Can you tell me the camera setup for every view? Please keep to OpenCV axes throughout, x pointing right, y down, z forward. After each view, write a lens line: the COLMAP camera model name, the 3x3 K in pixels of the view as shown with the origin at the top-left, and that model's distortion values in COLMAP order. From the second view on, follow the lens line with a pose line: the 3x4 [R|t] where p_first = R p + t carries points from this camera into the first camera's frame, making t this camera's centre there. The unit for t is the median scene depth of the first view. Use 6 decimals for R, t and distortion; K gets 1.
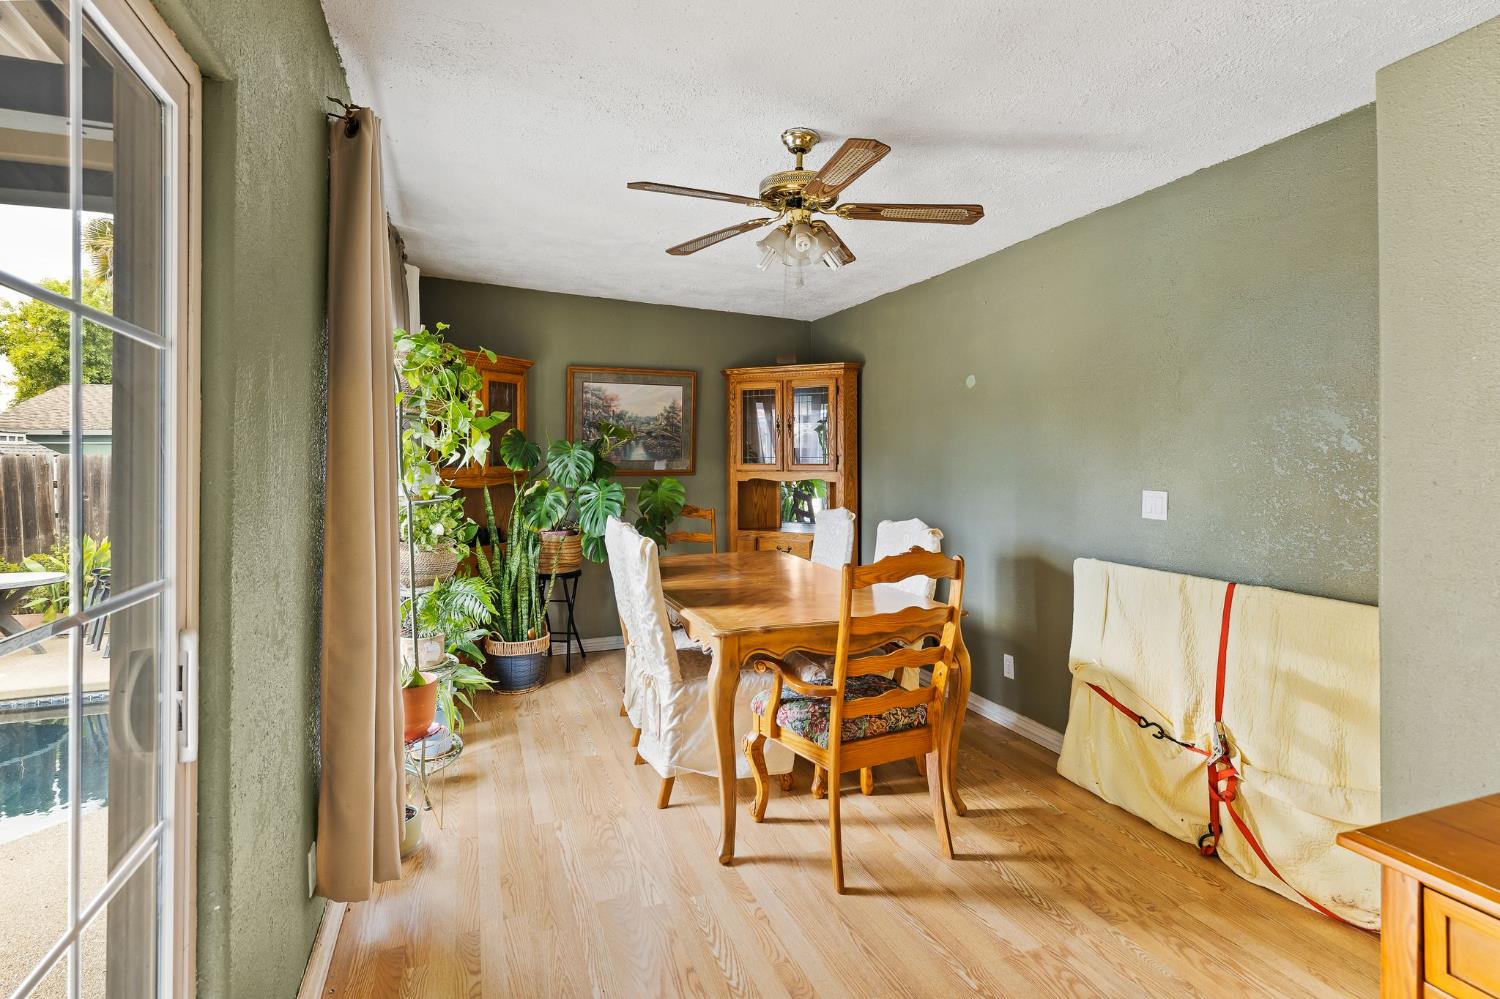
lens RADIAL K [[735.5, 0, 752.5], [0, 735.5, 476.2], [0, 0, 1]] dist [-0.003718, 0.000774]
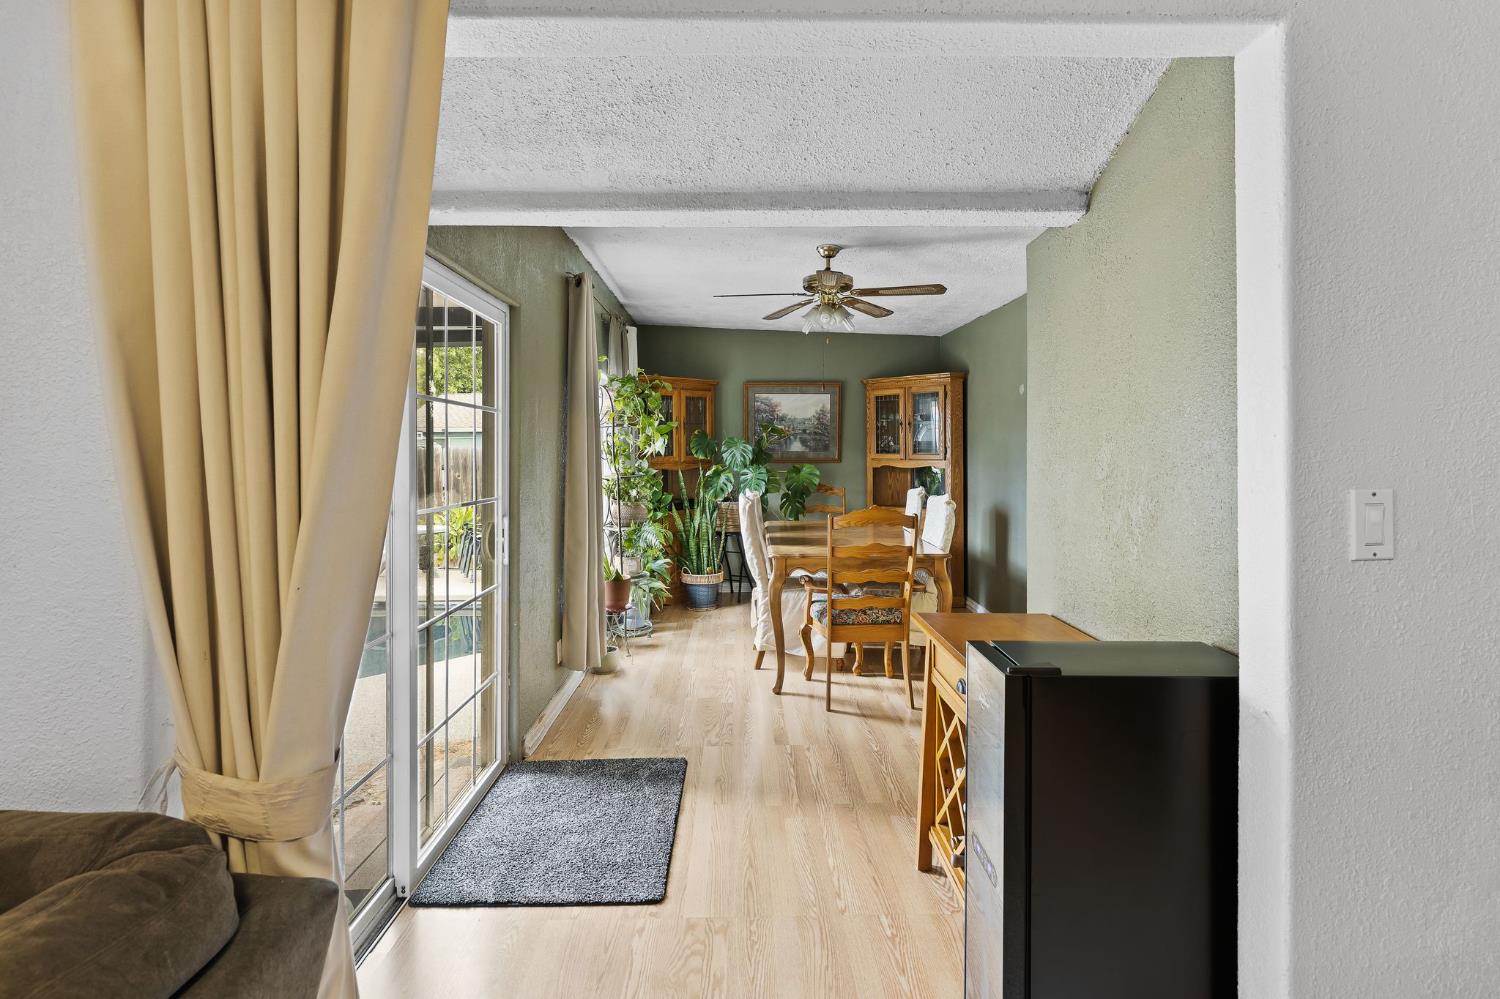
lens RADIAL K [[735.5, 0, 748.9], [0, 735.5, 485.4], [0, 0, 1]] dist [-0.003718, 0.000774]
pose [[0.937453, 0.015301, -0.347775, 0.281098], [-0.005831, 0.999584, 0.028259, 0.004010], [0.348063, -0.024463, 0.937152, -0.339780]]
